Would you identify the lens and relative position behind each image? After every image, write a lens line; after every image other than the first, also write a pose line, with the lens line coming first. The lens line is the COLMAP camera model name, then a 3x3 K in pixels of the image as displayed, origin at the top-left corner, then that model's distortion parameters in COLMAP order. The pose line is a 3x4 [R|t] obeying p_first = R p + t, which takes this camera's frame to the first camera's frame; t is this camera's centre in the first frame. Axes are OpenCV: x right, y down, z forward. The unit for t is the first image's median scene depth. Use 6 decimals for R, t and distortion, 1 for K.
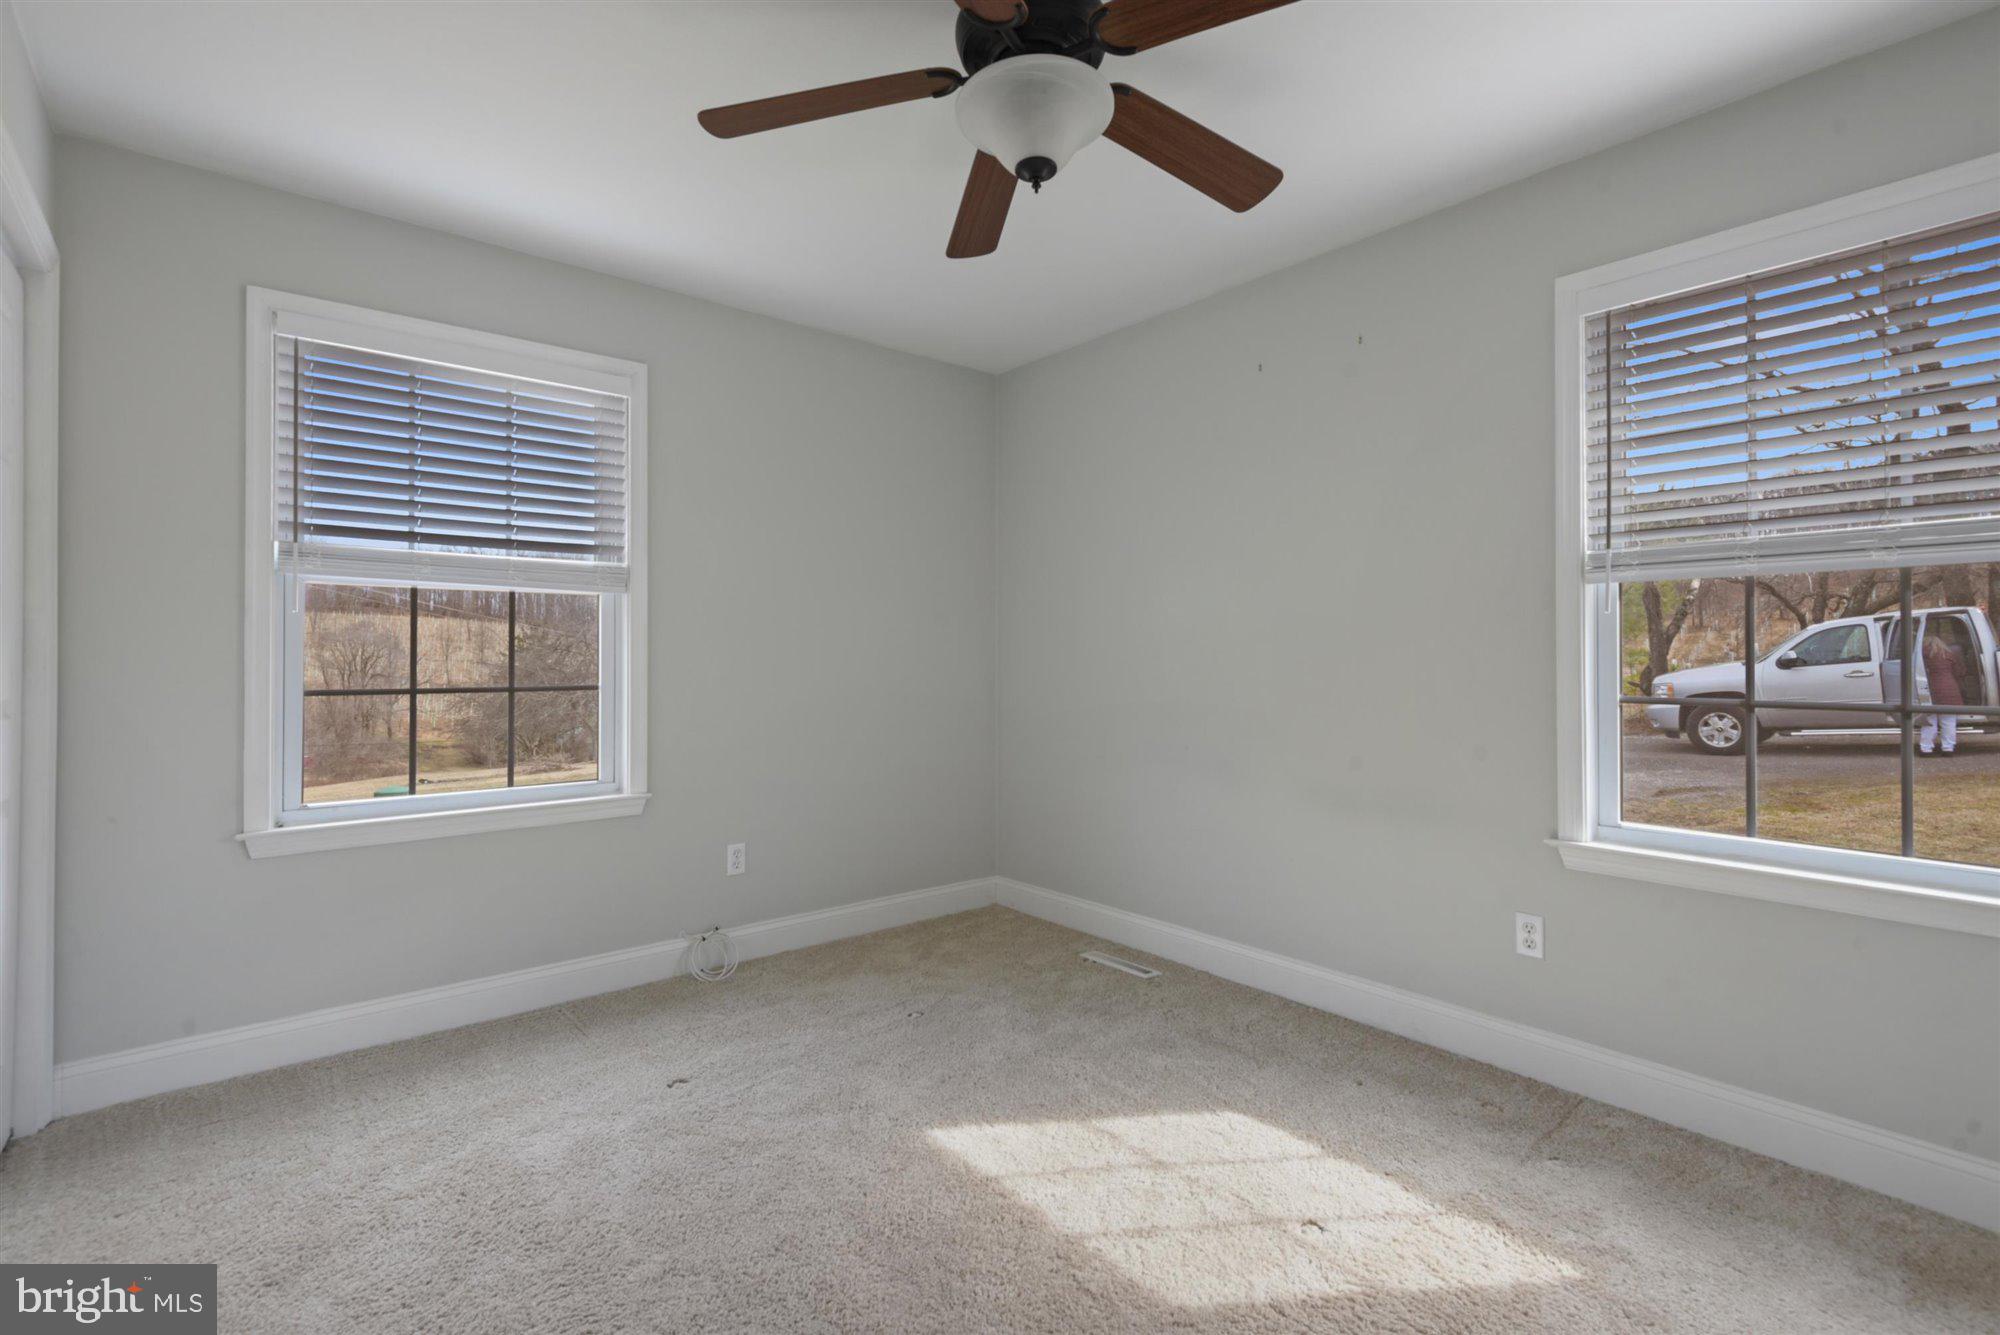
lens RADIAL K [[914.7, 0, 993.6], [0, 914.7, 648.2], [0, 0, 1]] dist [0.031199, -0.018085]
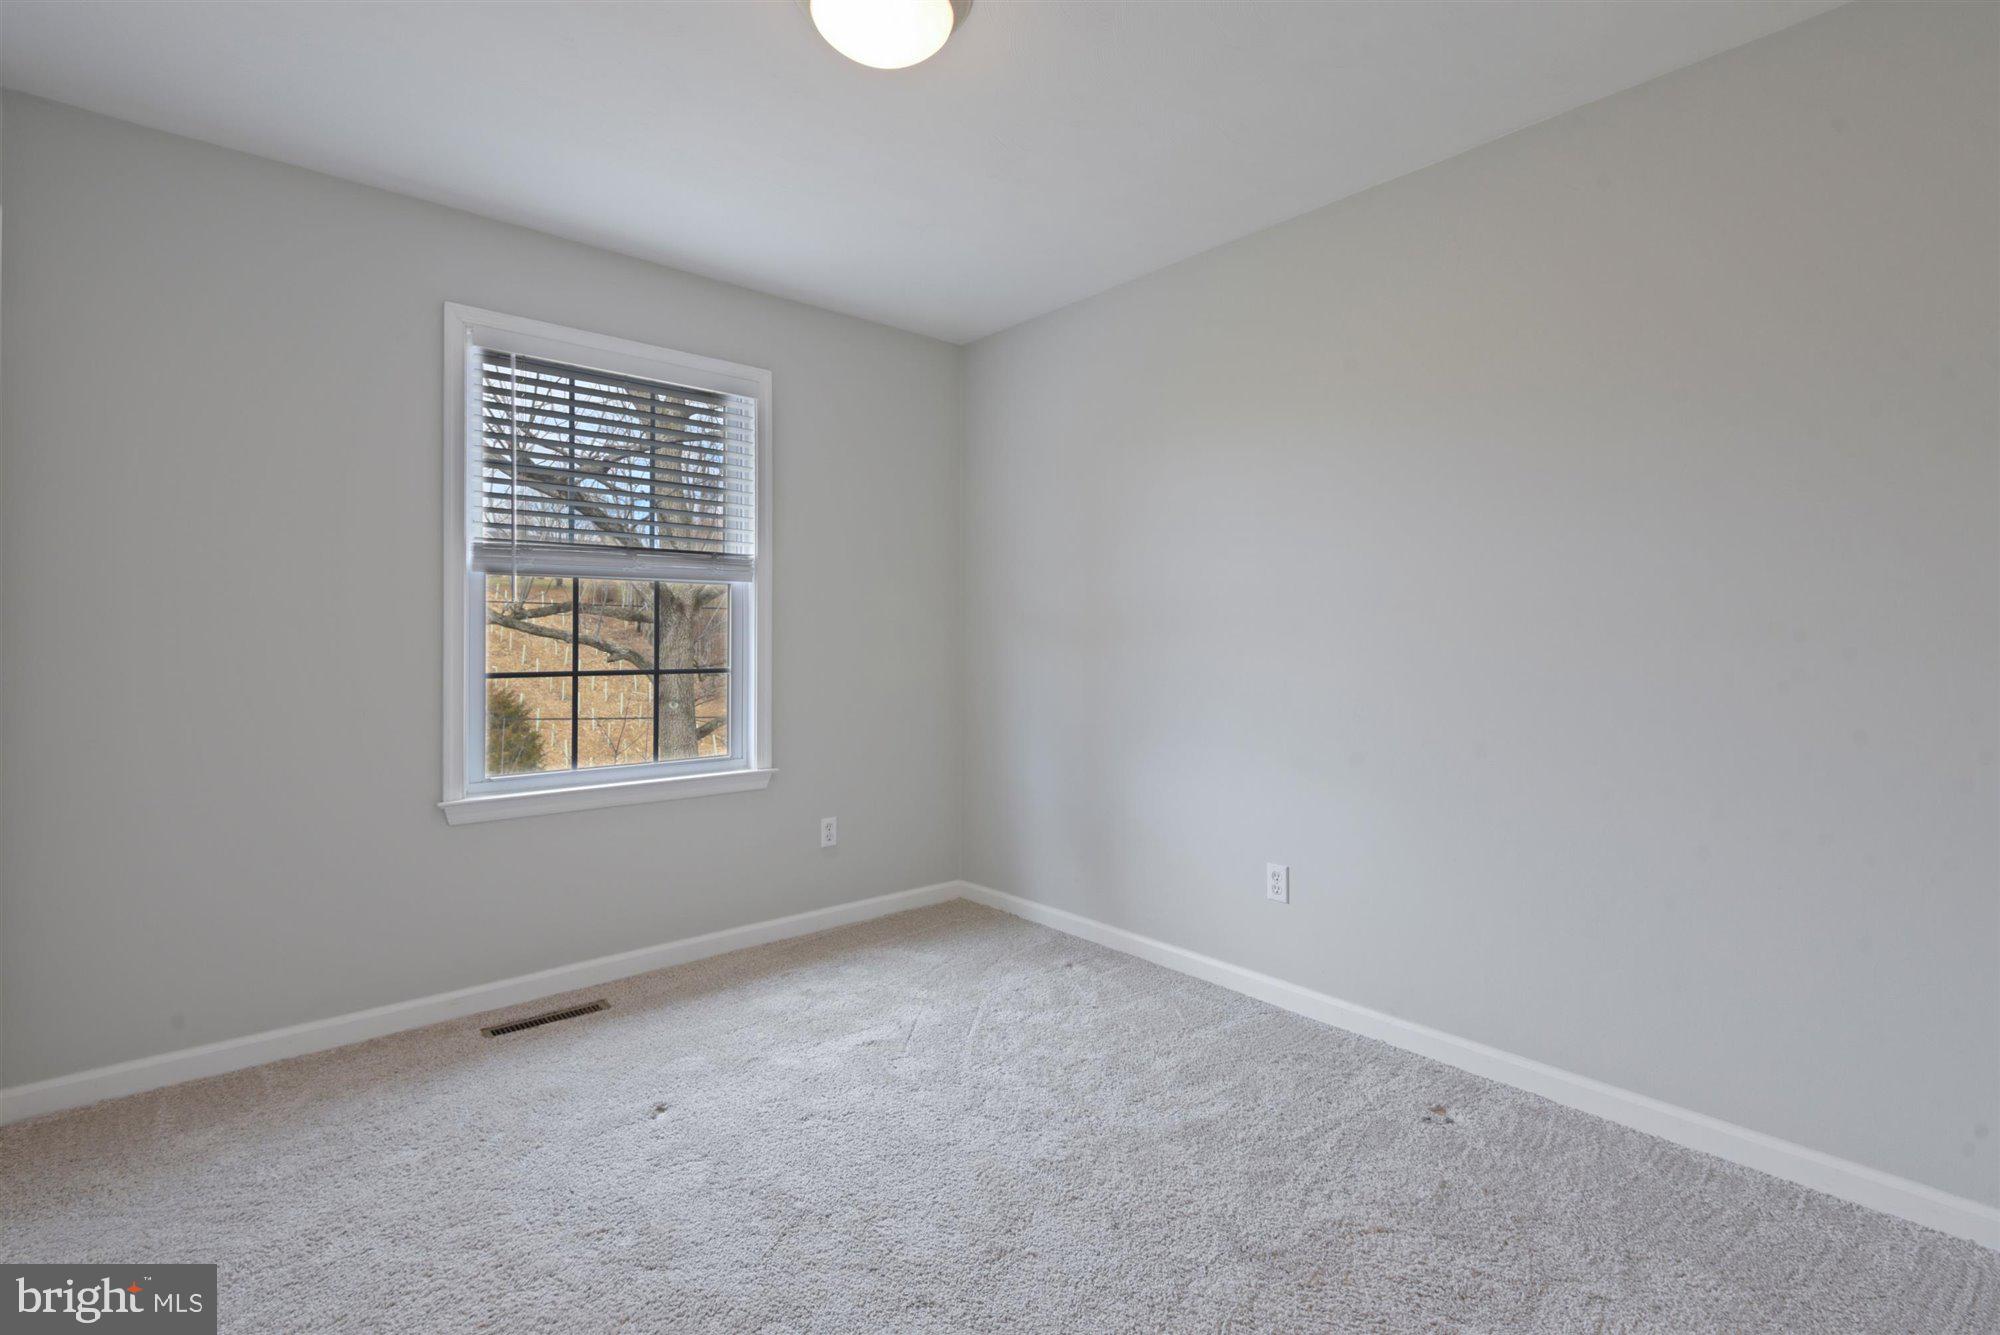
lens RADIAL K [[949.5, 0, 998.2], [0, 949.5, 653.0], [0, 0, 1]] dist [0.022262, 0.000600]
pose [[0.999604, -0.000191, 0.028150, -0.143755], [-0.000409, 0.999773, 0.021283, -0.001842], [-0.028148, -0.021286, 0.999377, -0.122804]]
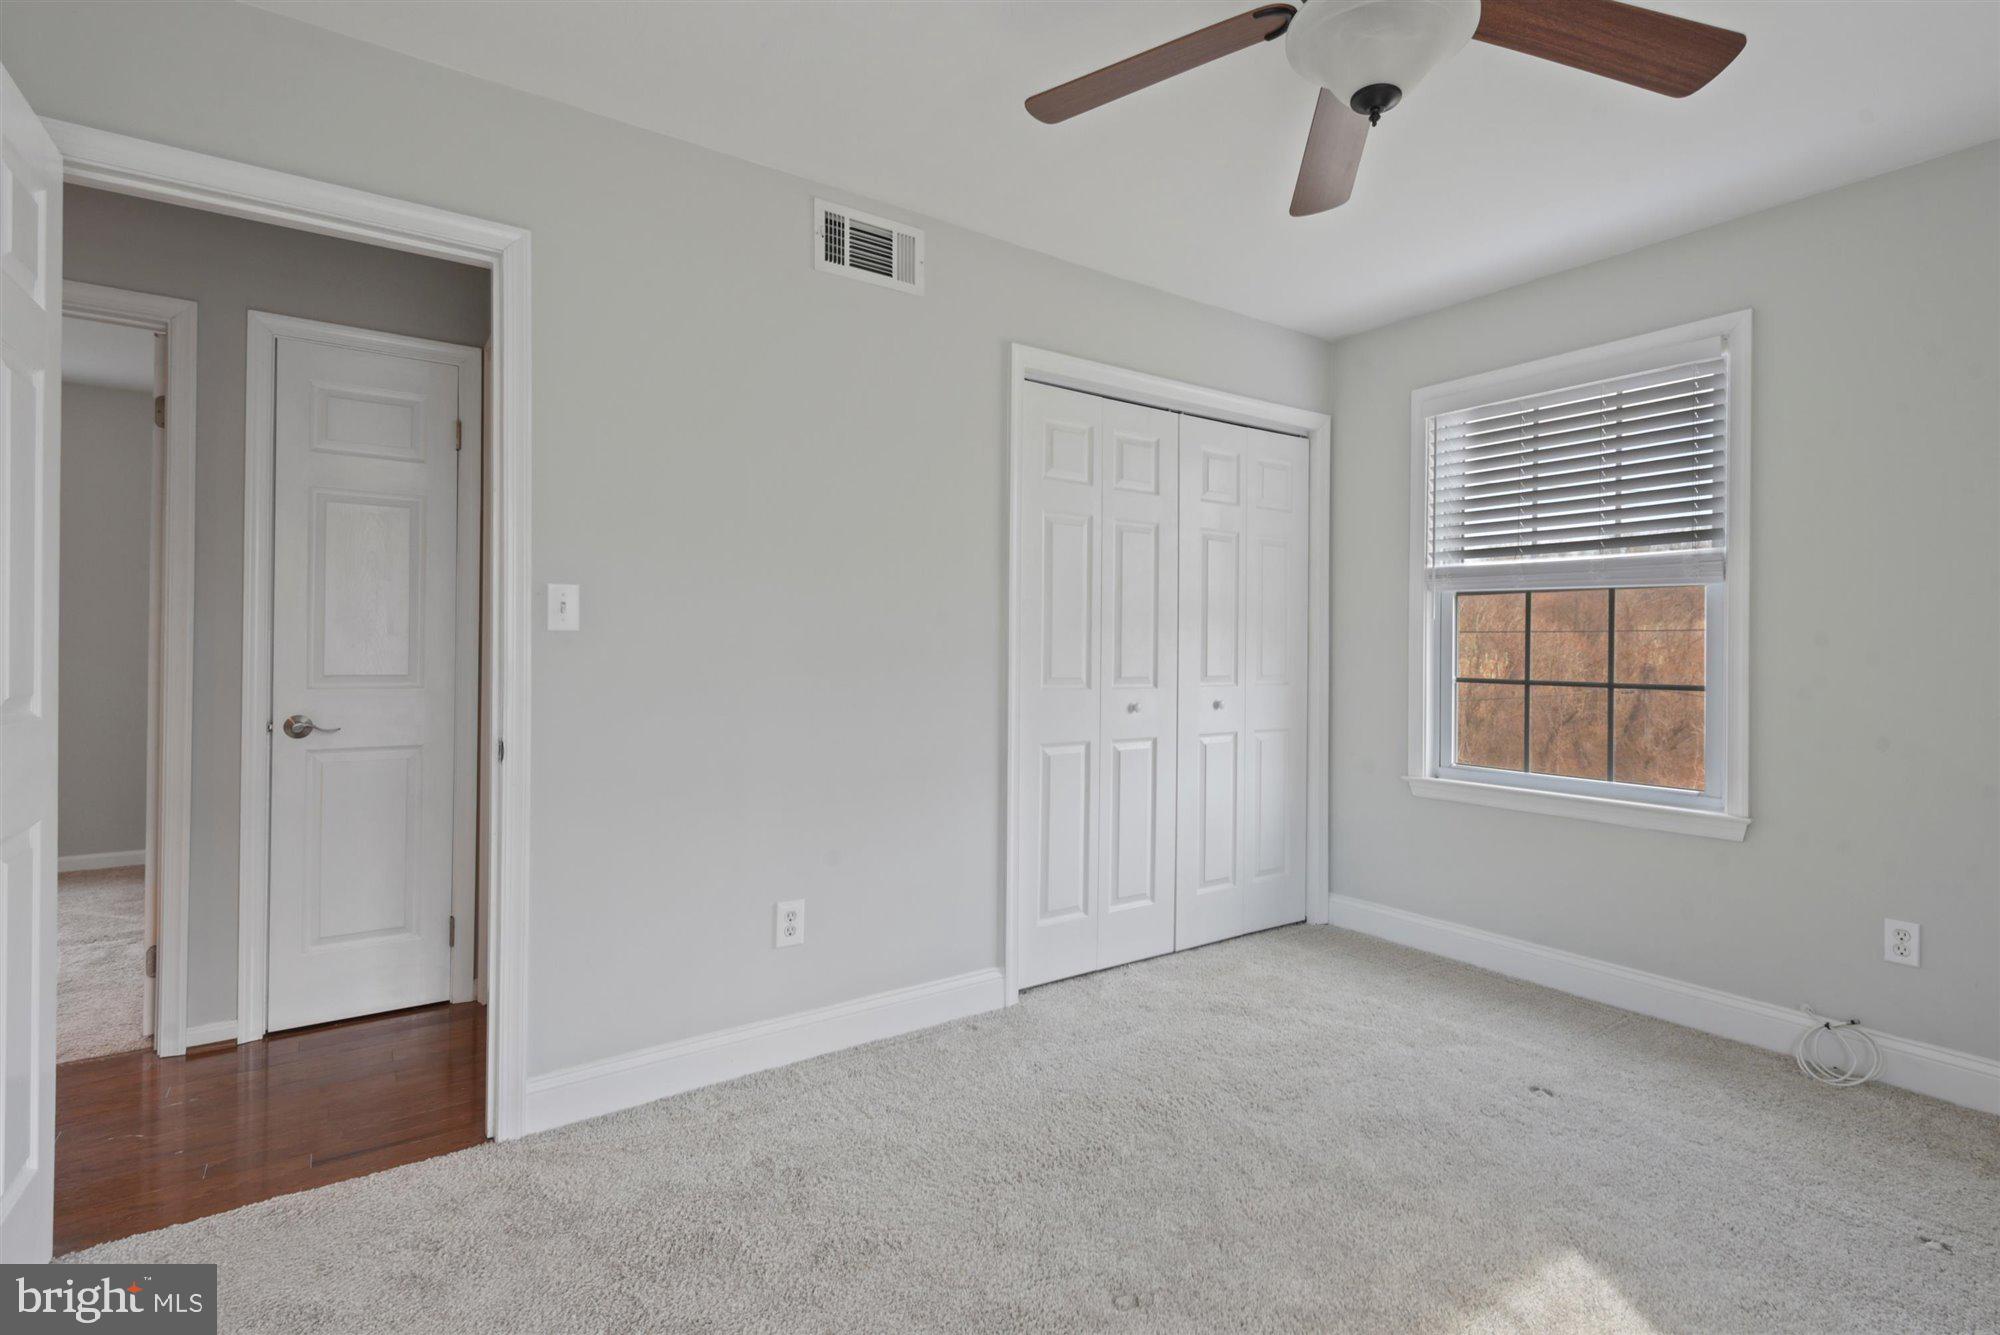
lens RADIAL K [[914.7, 0, 995.7], [0, 914.7, 657.9], [0, 0, 1]] dist [0.031199, -0.018085]
pose [[-0.083490, 0.013631, -0.996415, 0.524105], [0.006516, 0.999893, 0.013133, -0.003666], [0.996487, -0.005396, -0.083570, 0.394120]]
